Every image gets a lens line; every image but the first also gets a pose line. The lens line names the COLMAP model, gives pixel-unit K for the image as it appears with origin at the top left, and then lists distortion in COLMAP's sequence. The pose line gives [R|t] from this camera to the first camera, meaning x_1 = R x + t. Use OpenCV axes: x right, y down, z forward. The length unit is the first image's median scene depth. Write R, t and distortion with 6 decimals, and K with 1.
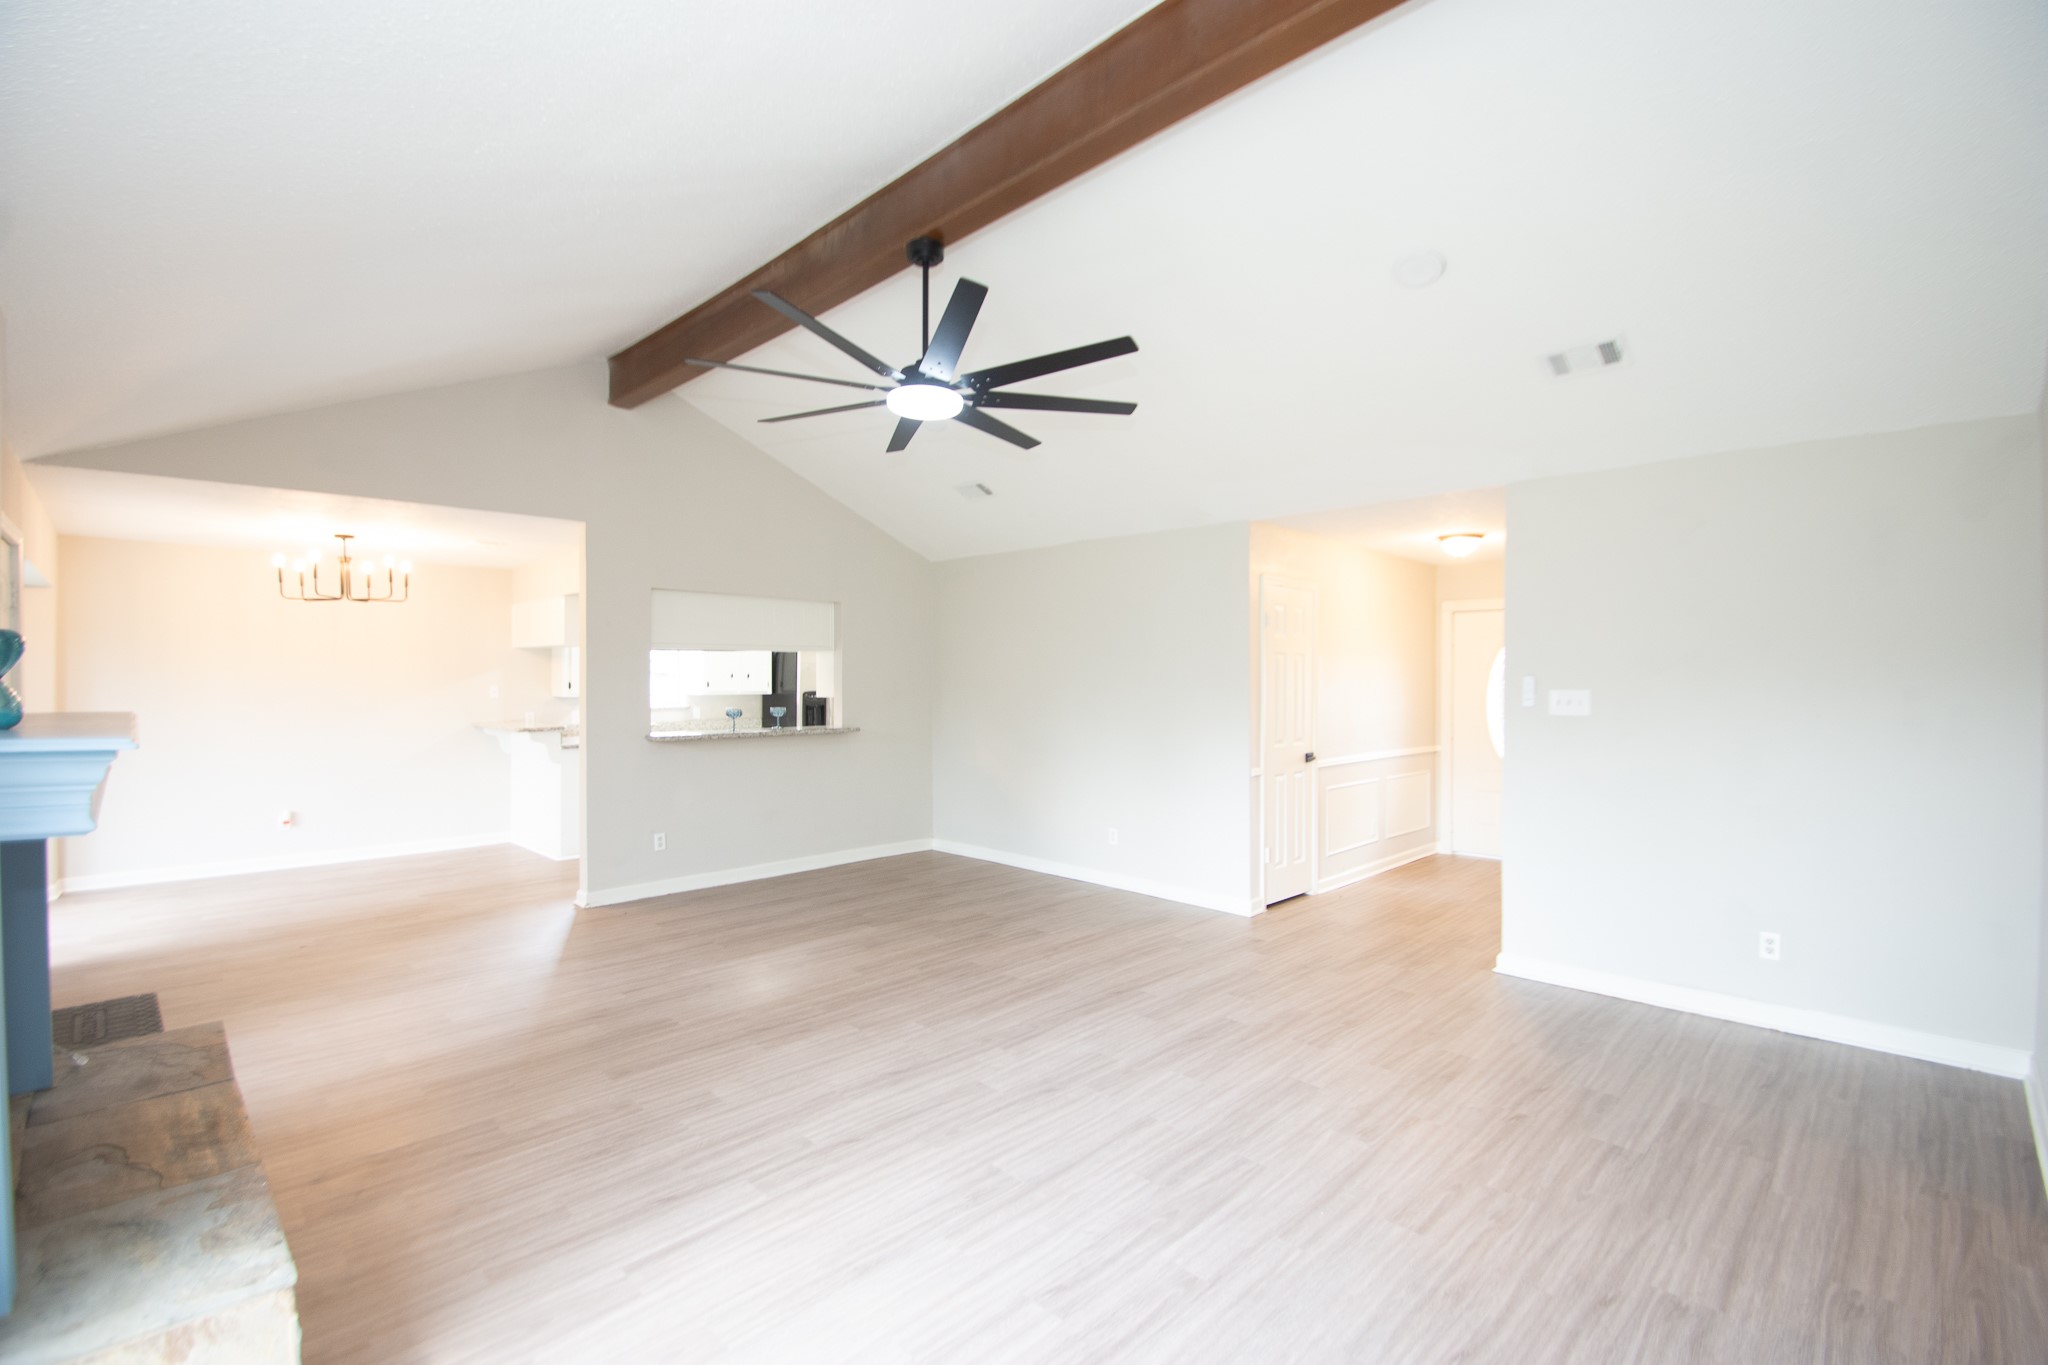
lens RADIAL K [[897.6, 0, 1023.1], [0, 897.6, 689.3], [0, 0, 1]] dist [0.002641, -0.000139]
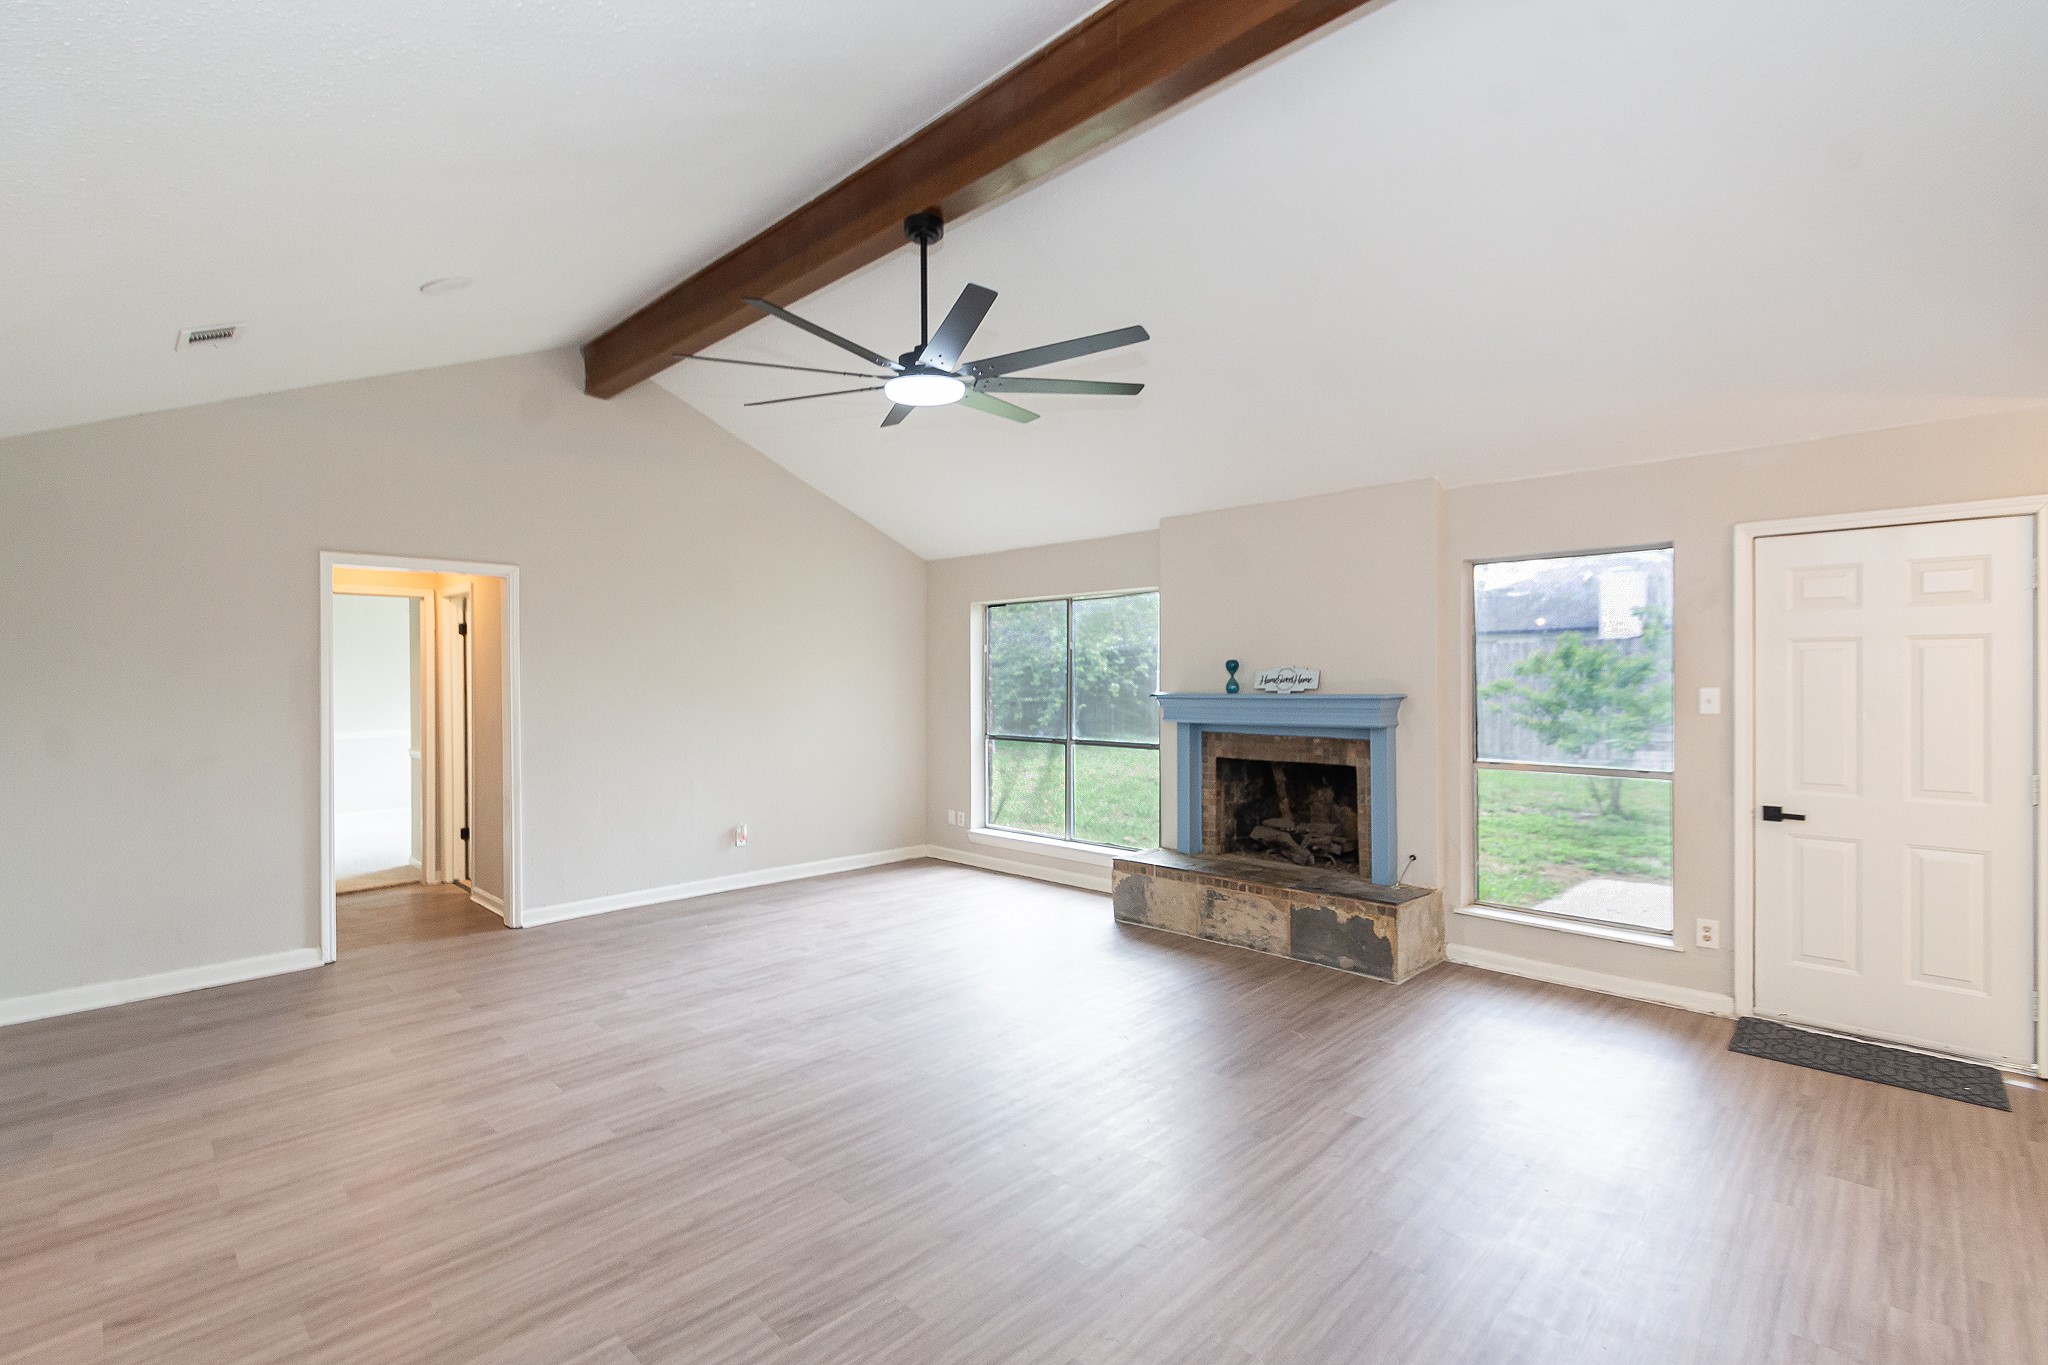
lens RADIAL K [[927.0, 0, 1024.0], [0, 927.0, 682.5], [0, 0, 1]] dist [0.001657, -0.000237]
pose [[-0.999830, 0.003300, -0.018115, -0.193583], [0.002999, 0.999857, 0.016615, -0.020612], [0.018167, 0.016558, -0.999698, 1.973419]]
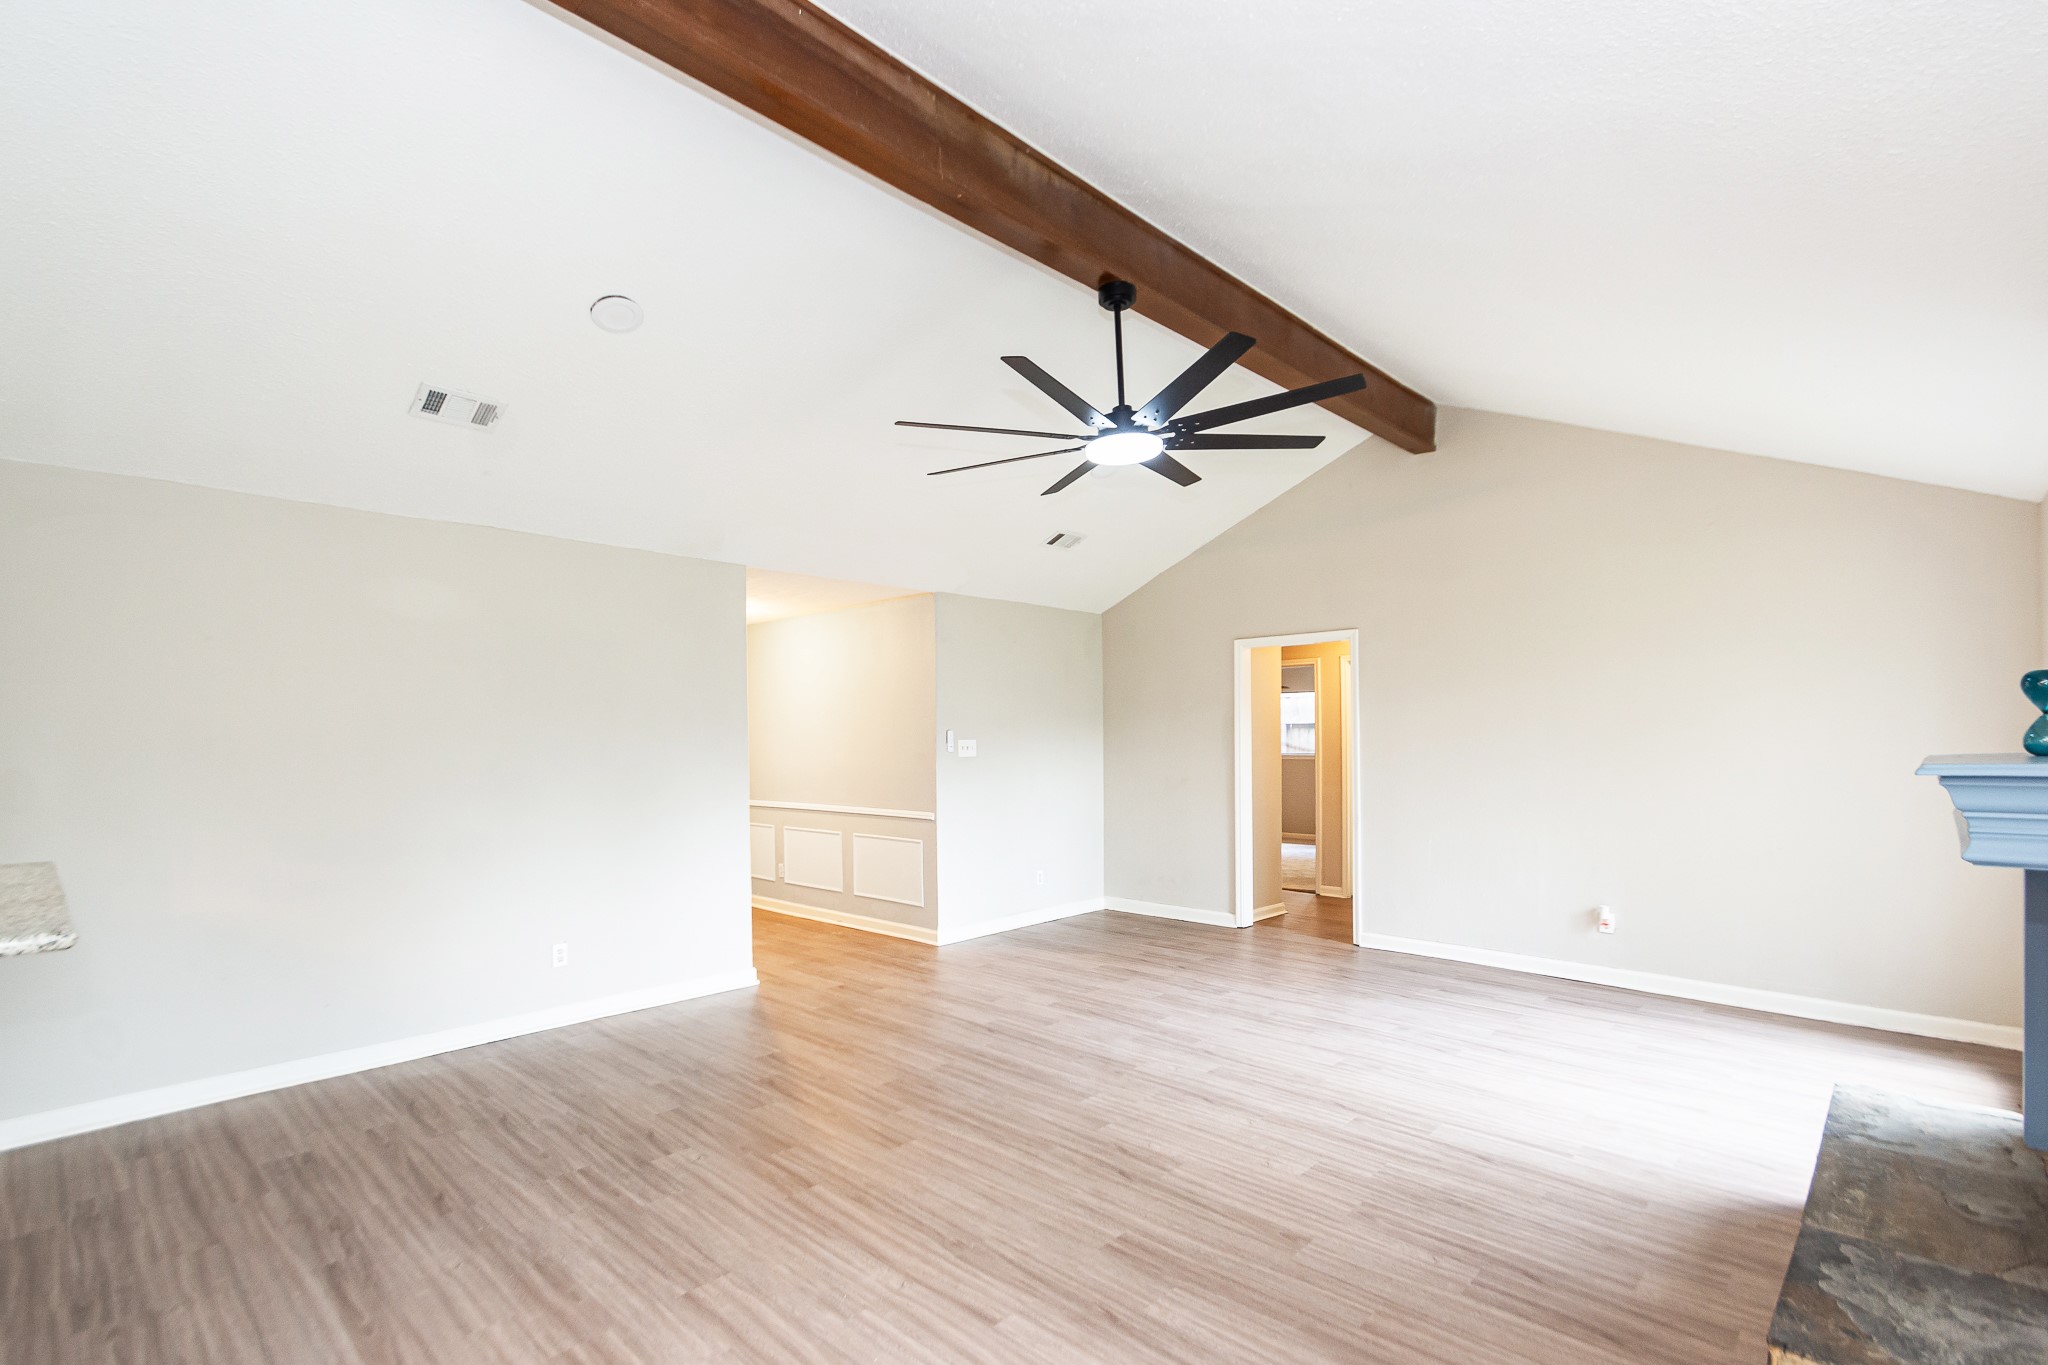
lens RADIAL K [[945.0, 0, 1003.0], [0, 945.0, 738.0], [0, 0, 1]] dist [0.012330, 0.000316]
pose [[-0.012360, -0.002292, 0.999921, -1.143904], [0.020569, 0.999785, 0.002545, -0.004755], [-0.999712, 0.020599, -0.012310, 1.140528]]
